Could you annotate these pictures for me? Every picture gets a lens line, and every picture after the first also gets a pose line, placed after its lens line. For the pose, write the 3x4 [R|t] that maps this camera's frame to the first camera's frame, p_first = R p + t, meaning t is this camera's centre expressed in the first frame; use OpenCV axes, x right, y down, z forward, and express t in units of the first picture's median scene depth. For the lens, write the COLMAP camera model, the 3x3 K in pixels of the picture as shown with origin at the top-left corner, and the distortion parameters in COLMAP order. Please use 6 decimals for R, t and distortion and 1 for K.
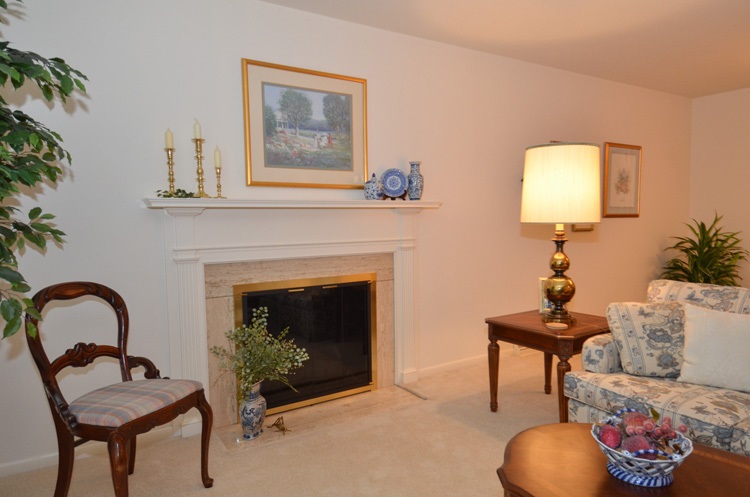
lens RADIAL K [[492.6, 0, 375.0], [0, 492.6, 248.5], [0, 0, 1]] dist [0.069081, -0.121036]
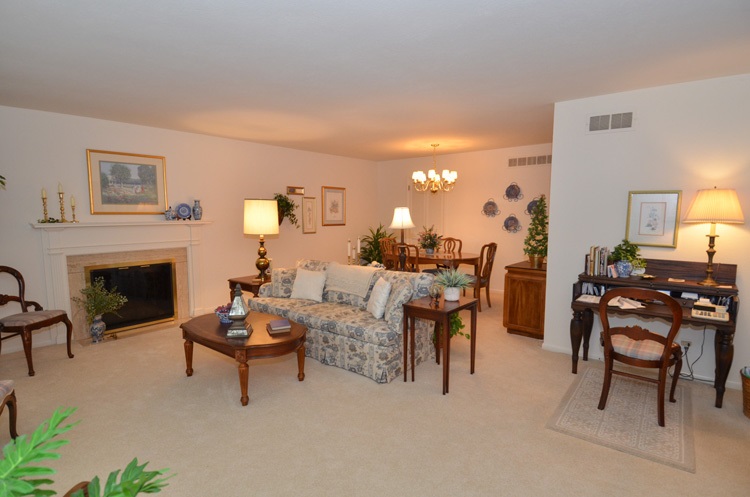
lens RADIAL K [[389.9, 0, 374.4], [0, 389.9, 250.7], [0, 0, 1]] dist [0.056992, -0.063534]
pose [[0.951080, -0.015661, 0.308547, 0.310259], [0.003937, 0.999248, 0.038586, -0.041061], [-0.308919, -0.035484, 0.950426, -0.794922]]
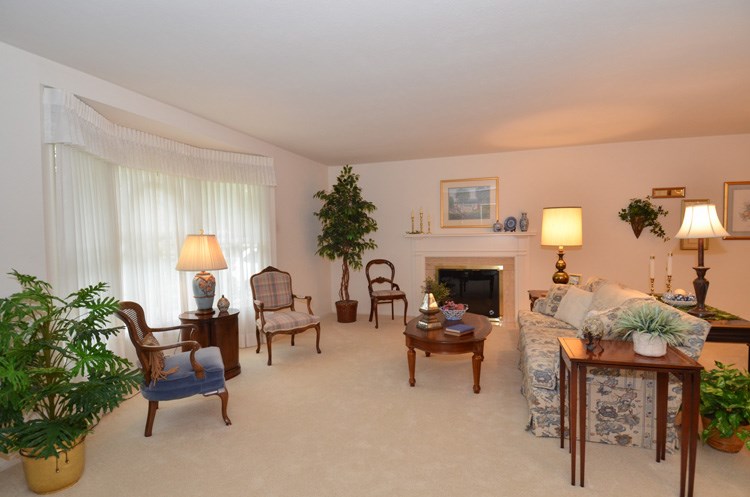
lens RADIAL K [[389.9, 0, 374.4], [0, 389.9, 250.7], [0, 0, 1]] dist [0.056992, -0.063534]
pose [[0.632231, 0.034336, -0.774019, 1.119603], [-0.037980, 0.999190, 0.013302, -0.021211], [0.773849, 0.020987, 0.633023, -0.579646]]
